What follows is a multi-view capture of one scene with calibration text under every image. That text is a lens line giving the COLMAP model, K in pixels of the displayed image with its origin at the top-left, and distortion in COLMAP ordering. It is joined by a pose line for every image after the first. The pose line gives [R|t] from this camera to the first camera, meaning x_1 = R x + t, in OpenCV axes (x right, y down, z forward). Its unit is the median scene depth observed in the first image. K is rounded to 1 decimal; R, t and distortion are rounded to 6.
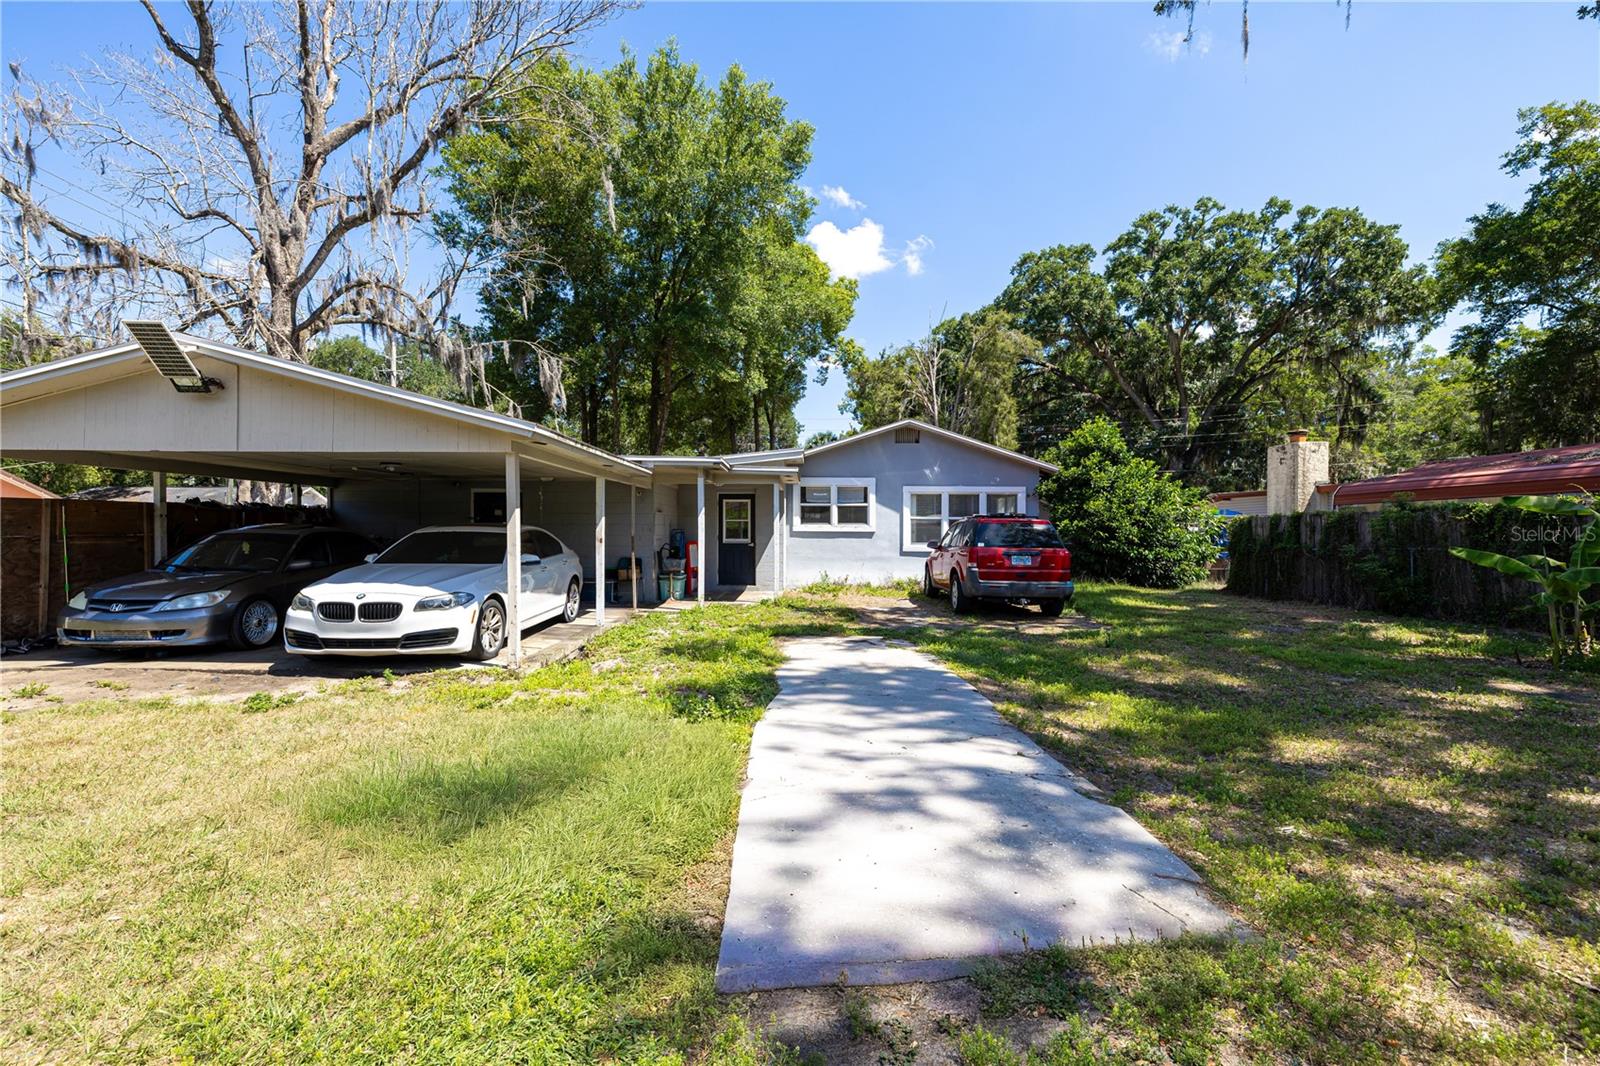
lens RADIAL K [[693.0, 0, 790.7], [0, 693.0, 535.6], [0, 0, 1]] dist [0.004875, 0.000021]
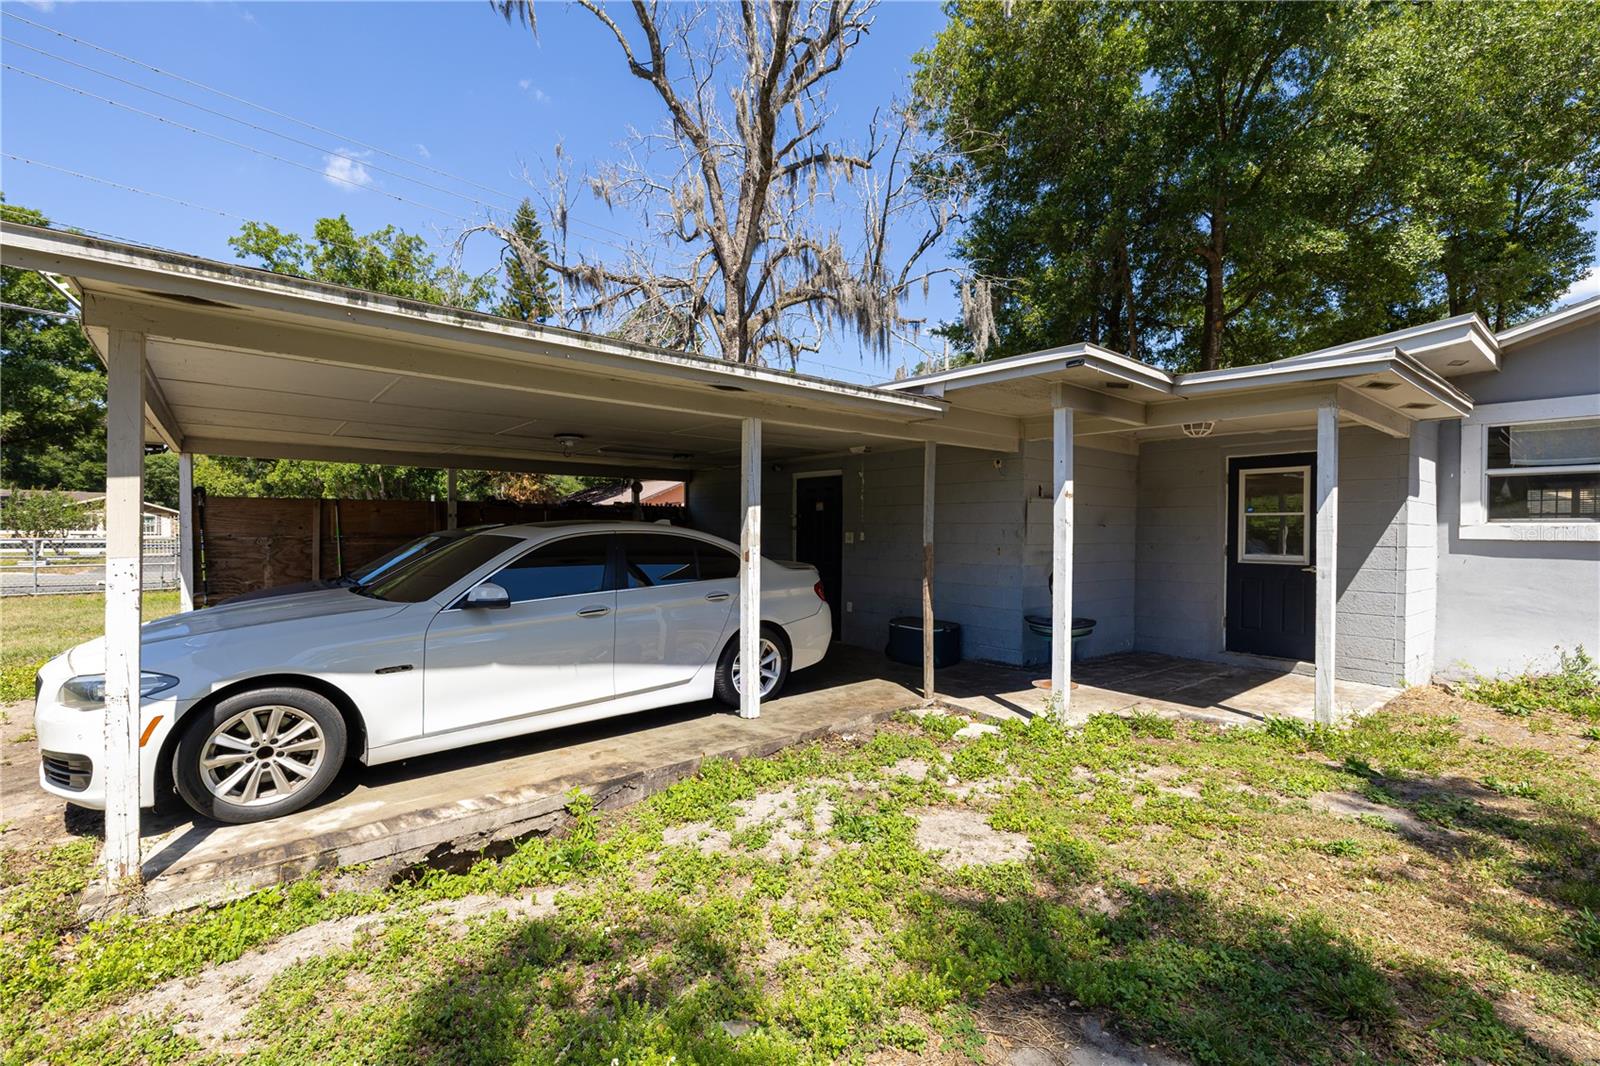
lens RADIAL K [[693.0, 0, 790.7], [0, 693.0, 535.6], [0, 0, 1]] dist [0.004875, 0.000021]
pose [[0.655260, 0.009567, -0.755343, 0.060217], [-0.011208, 0.999933, 0.002942, -0.005572], [0.755320, 0.006538, 0.655323, 0.475965]]
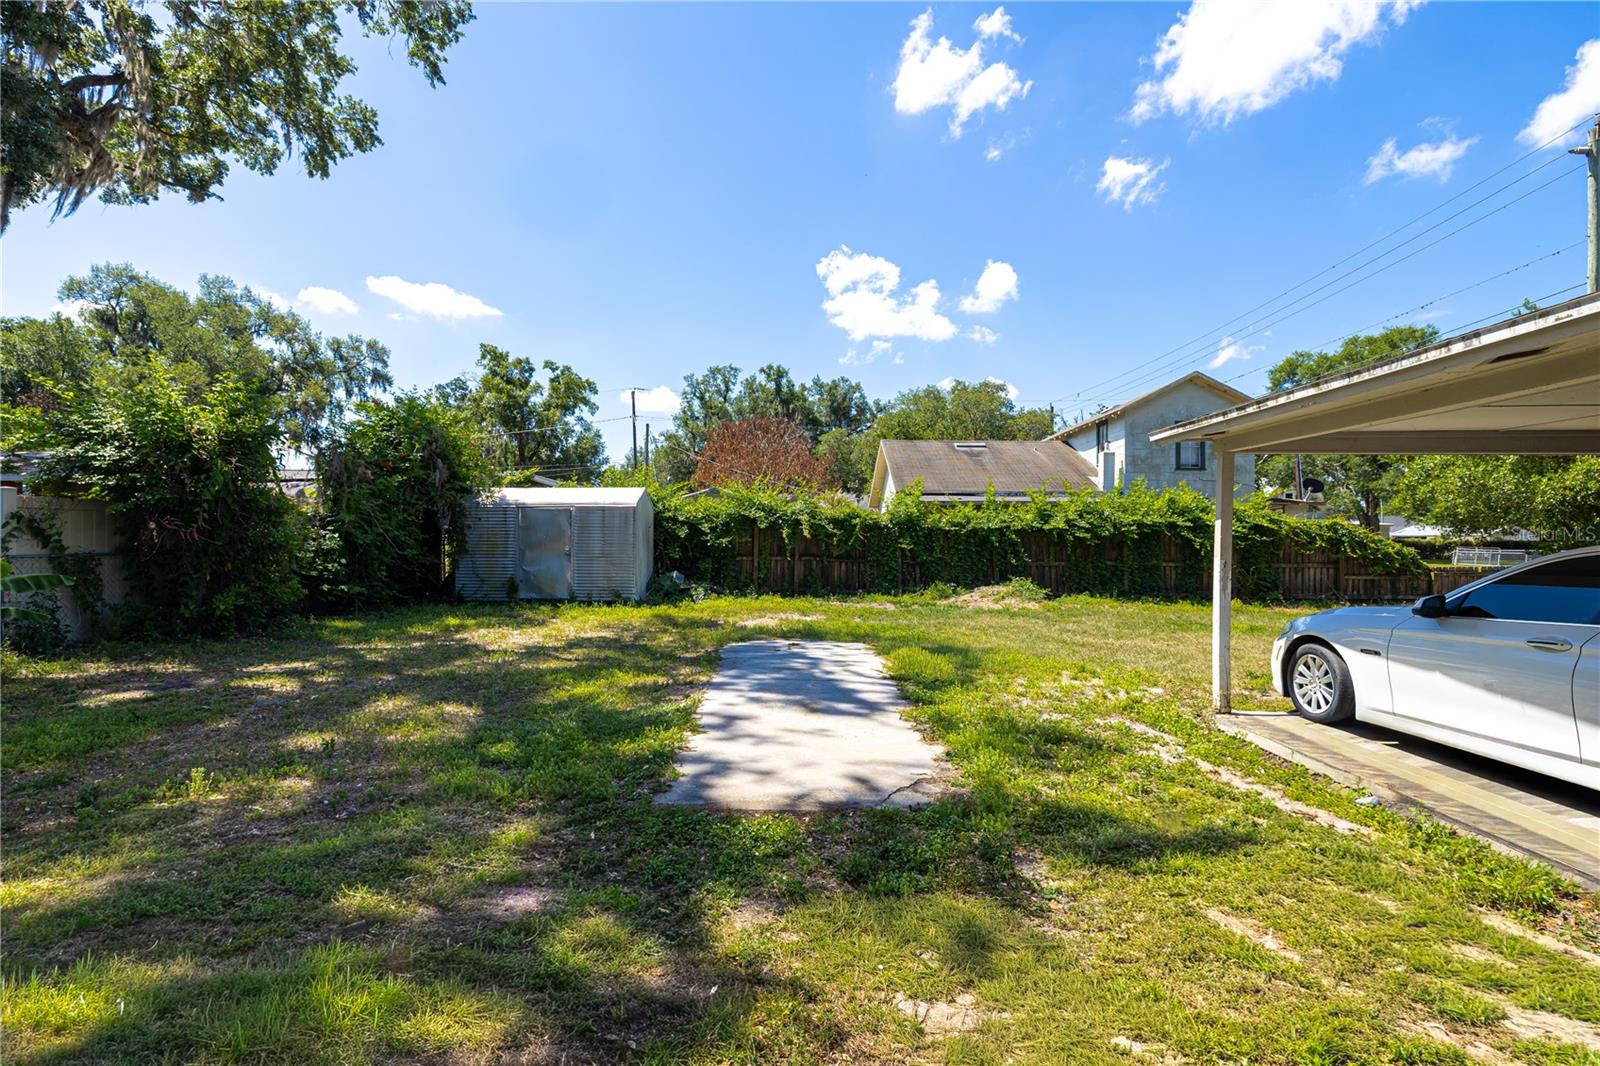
lens RADIAL K [[693.0, 0, 790.7], [0, 693.0, 535.6], [0, 0, 1]] dist [0.004875, 0.000021]
pose [[-0.999967, -0.004781, 0.006577, 0.007781], [-0.004728, 0.999957, 0.007961, -0.027533], [-0.006615, 0.007930, -0.999947, 2.029765]]
